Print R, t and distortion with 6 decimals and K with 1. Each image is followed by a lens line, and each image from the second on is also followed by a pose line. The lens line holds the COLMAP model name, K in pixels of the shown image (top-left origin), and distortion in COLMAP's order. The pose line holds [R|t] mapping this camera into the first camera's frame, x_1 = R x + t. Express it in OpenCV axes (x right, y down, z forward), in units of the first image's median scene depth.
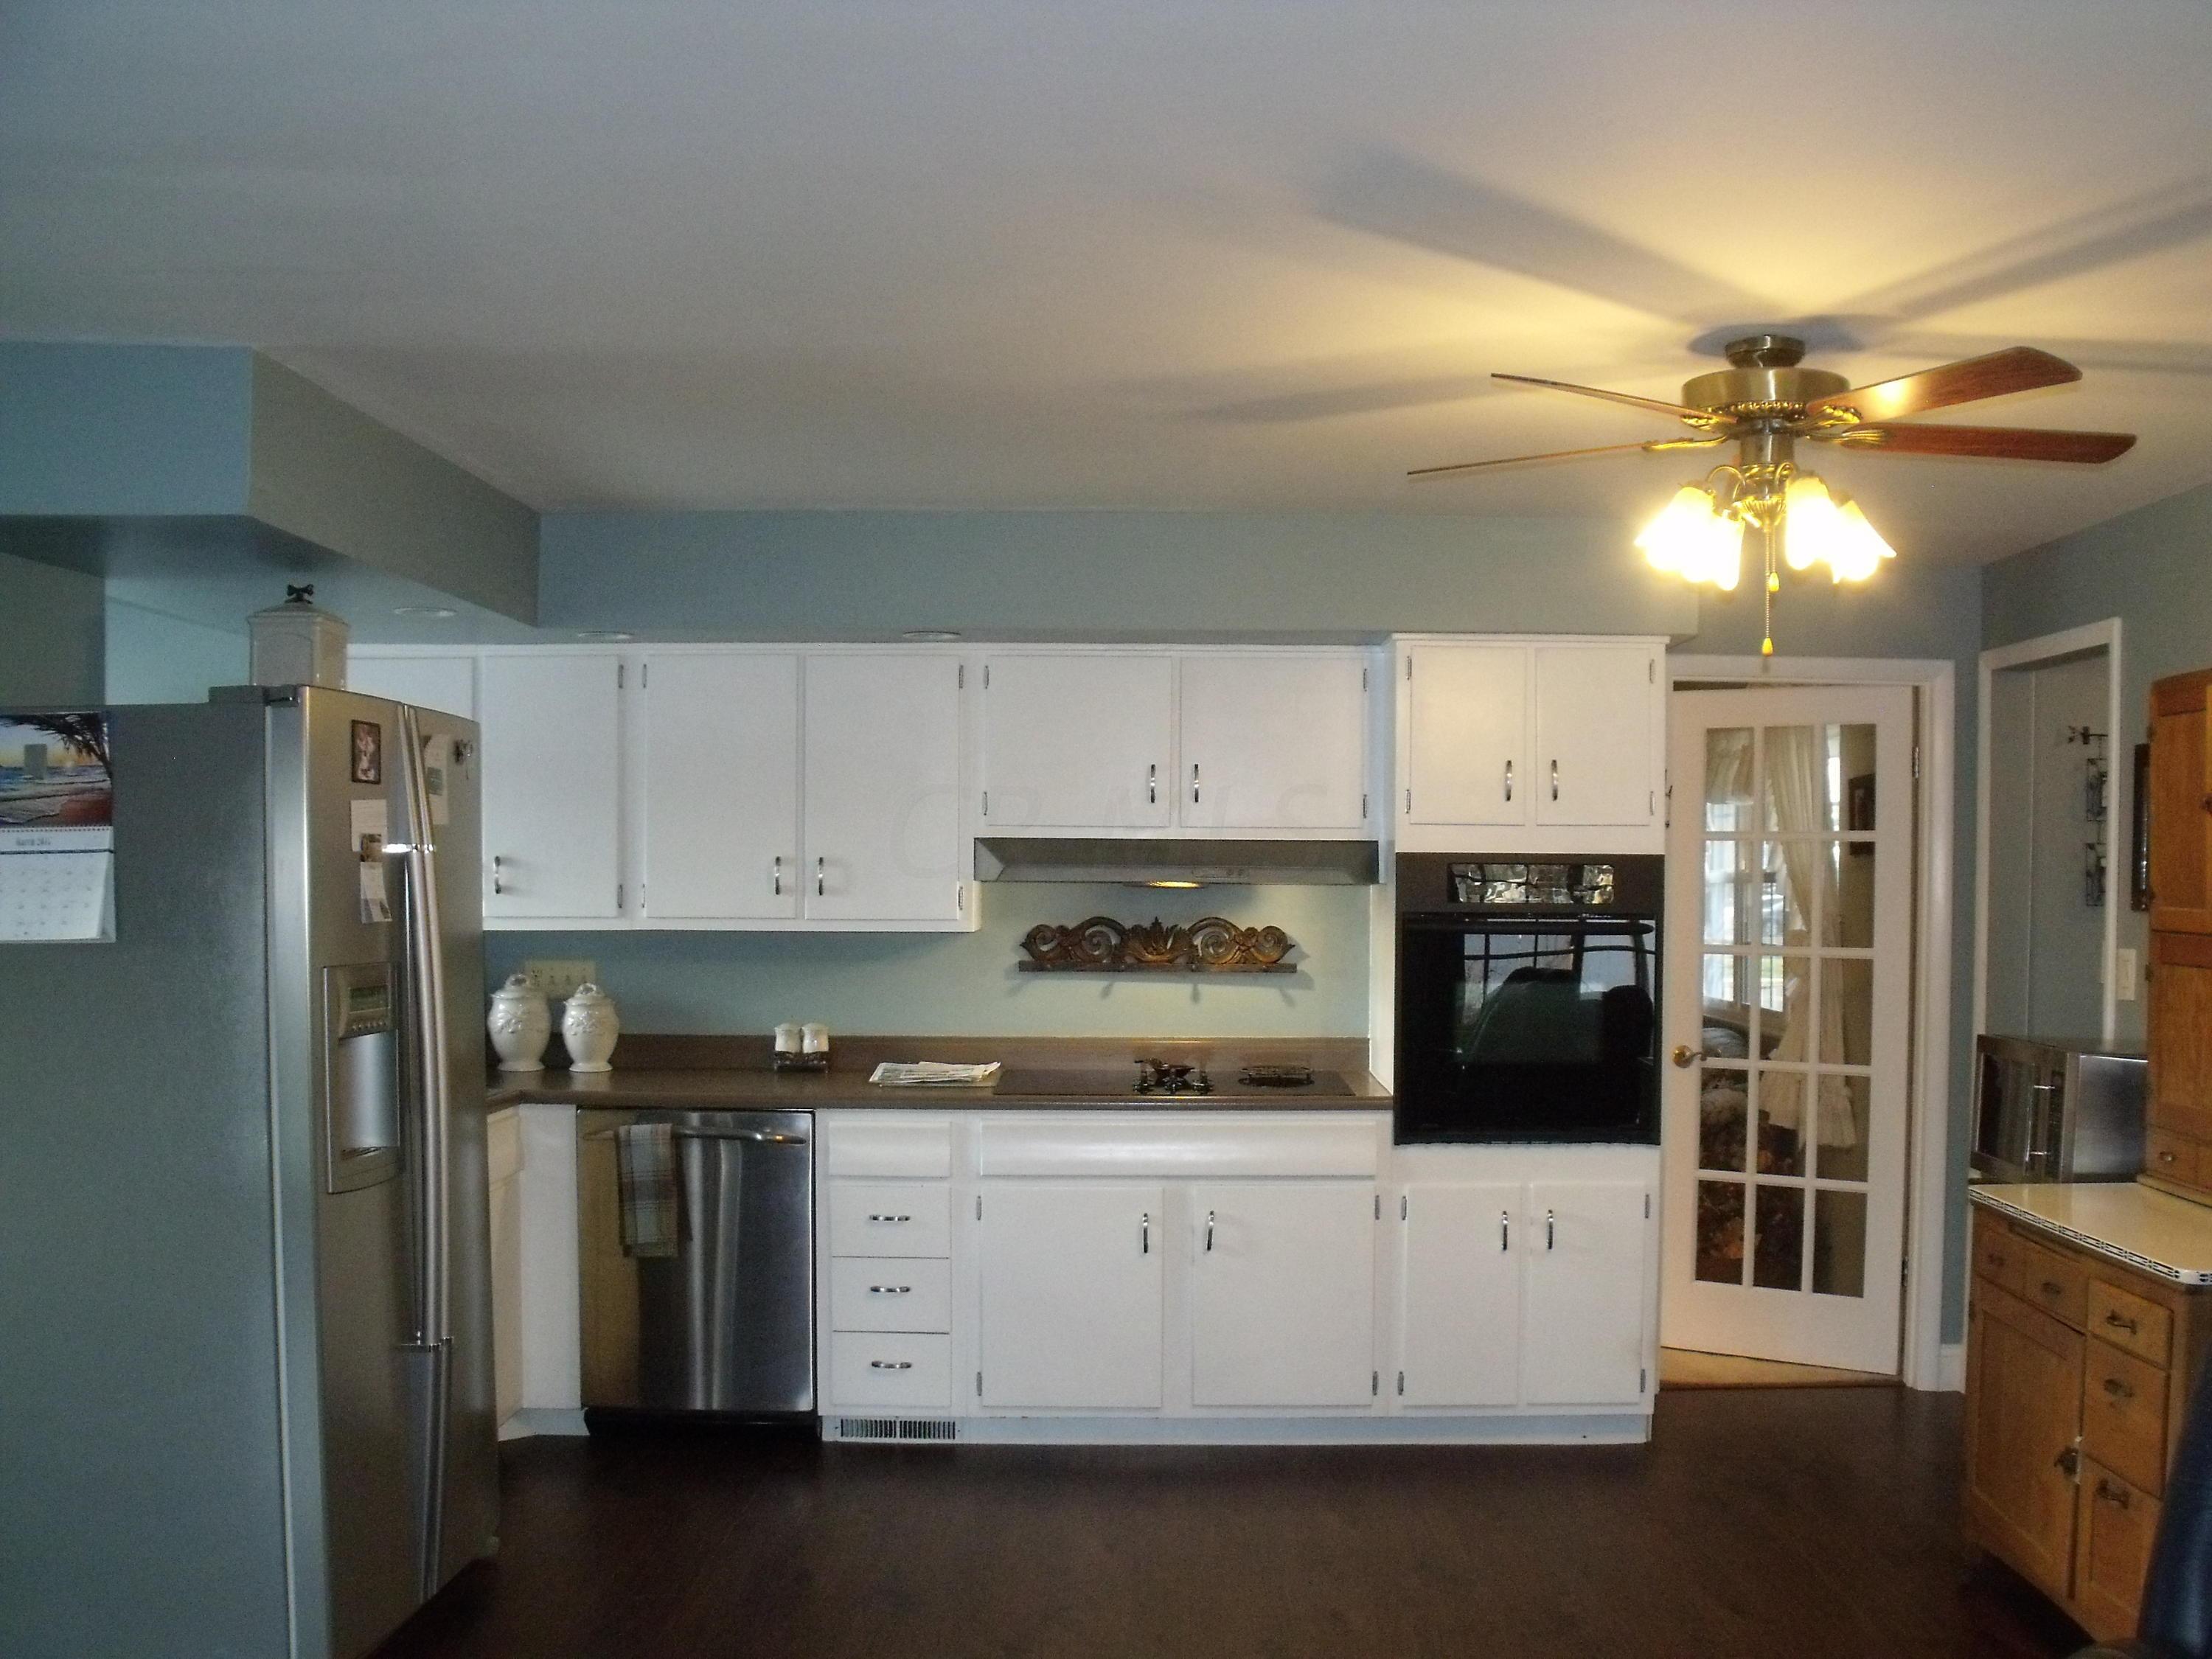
lens RADIAL K [[2184.9, 0, 1174.2], [0, 2184.9, 927.2], [0, 0, 1]] dist [-0.228913, 0.258261]
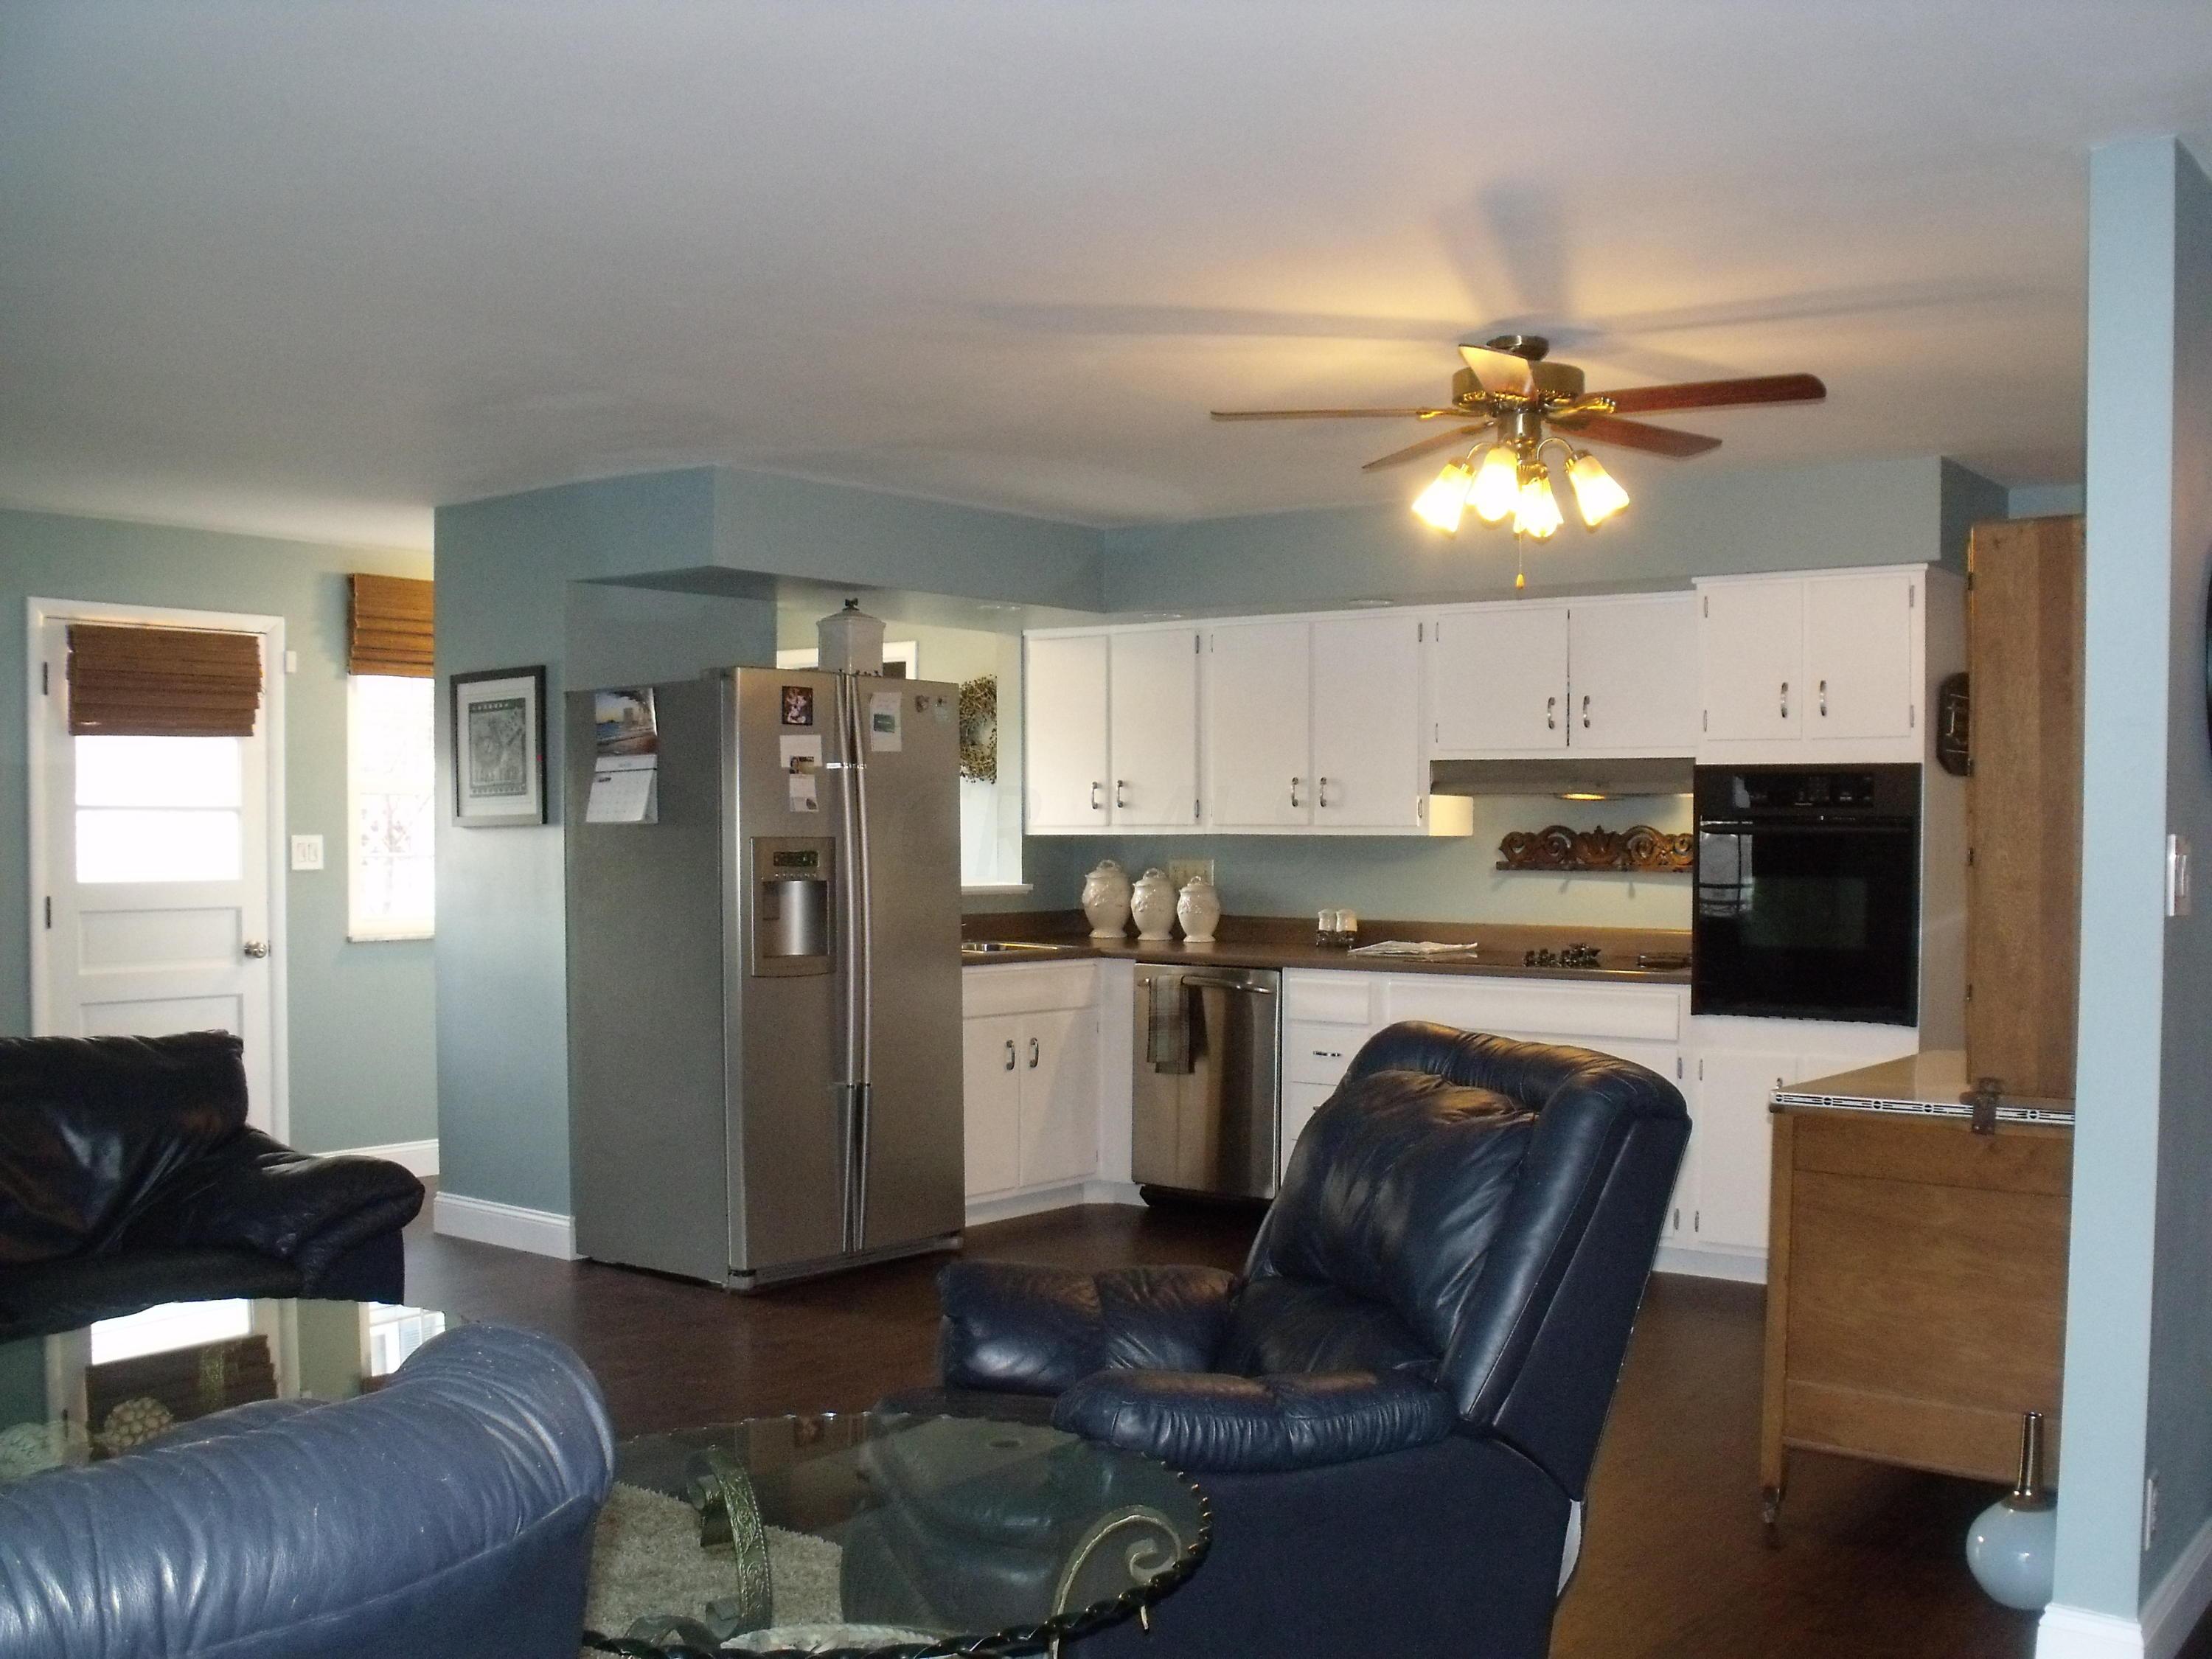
lens RADIAL K [[2184.9, 0, 1174.2], [0, 2184.9, 927.2], [0, 0, 1]] dist [-0.228913, 0.258261]
pose [[0.798225, 0.023477, -0.601902, 0.554218], [-0.013542, 0.999687, 0.021034, 0.030932], [0.602208, -0.008638, 0.798293, -0.090113]]
